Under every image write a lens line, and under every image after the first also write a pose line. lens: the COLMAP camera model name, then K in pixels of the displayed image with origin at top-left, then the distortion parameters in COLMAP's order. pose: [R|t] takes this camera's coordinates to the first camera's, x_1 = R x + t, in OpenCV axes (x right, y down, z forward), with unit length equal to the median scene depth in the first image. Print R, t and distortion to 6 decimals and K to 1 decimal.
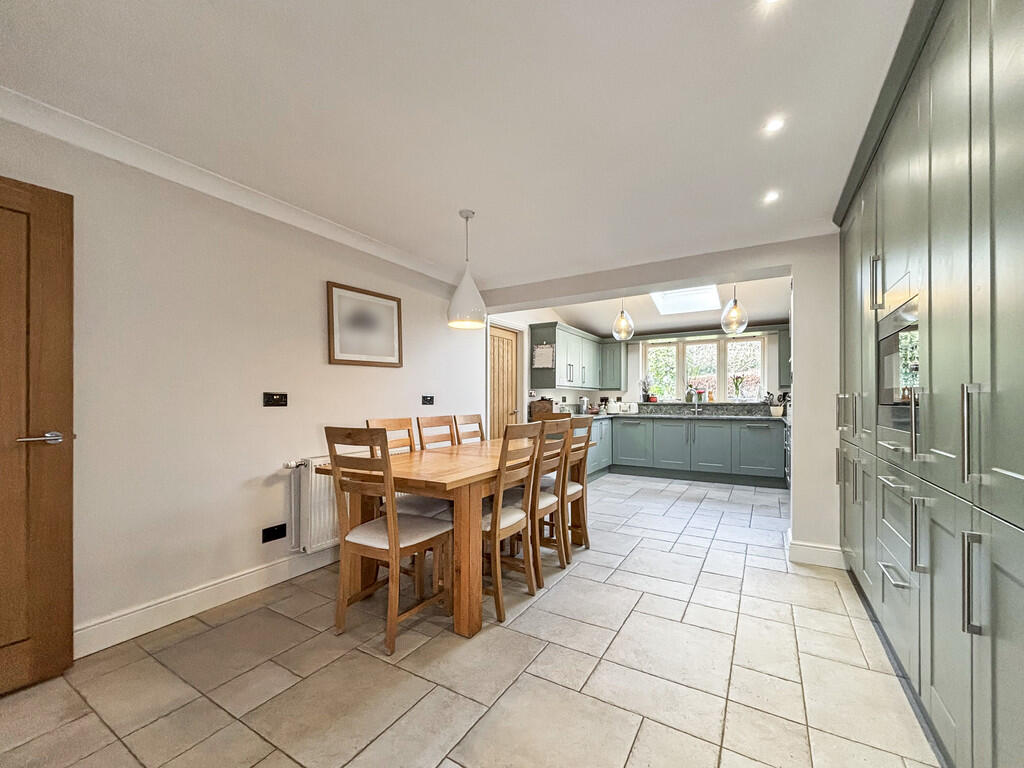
lens RADIAL K [[416.9, 0, 516.3], [0, 416.9, 402.4], [0, 0, 1]] dist [0.002297, 0.000849]
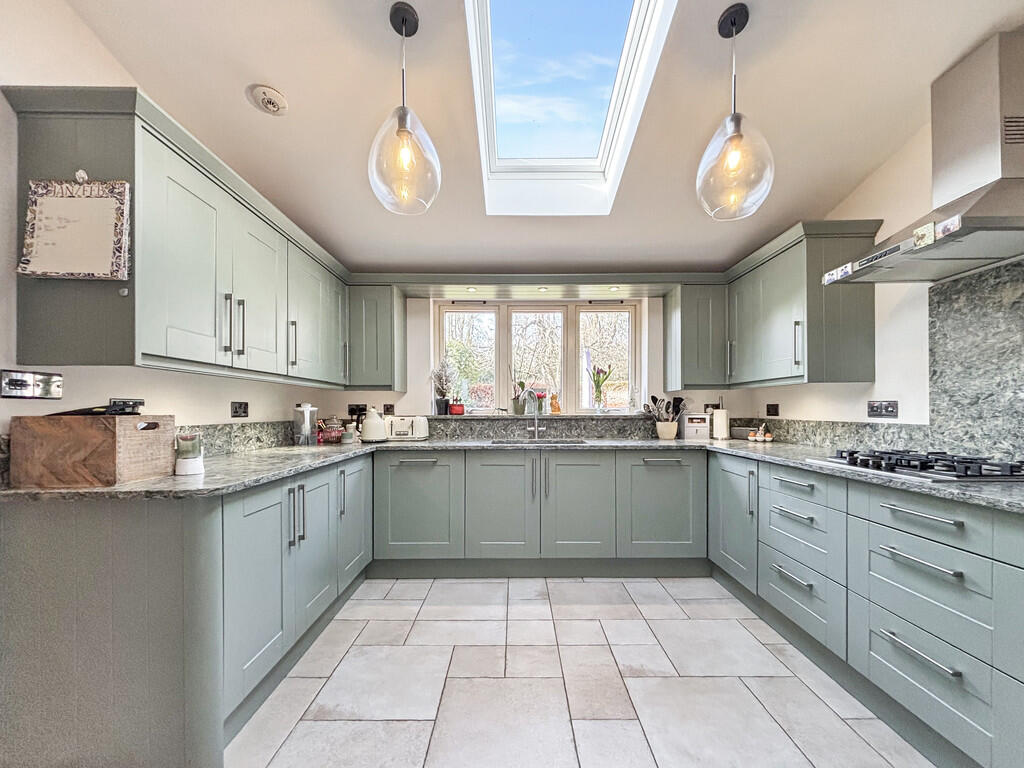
lens RADIAL K [[416.9, 0, 509.2], [0, 416.9, 410.7], [0, 0, 1]] dist [0.002297, 0.000849]
pose [[0.863142, 0.000125, 0.504961, 0.134026], [0.002929, 0.999982, -0.005256, -0.002922], [-0.504952, 0.006016, 0.863126, 0.558656]]
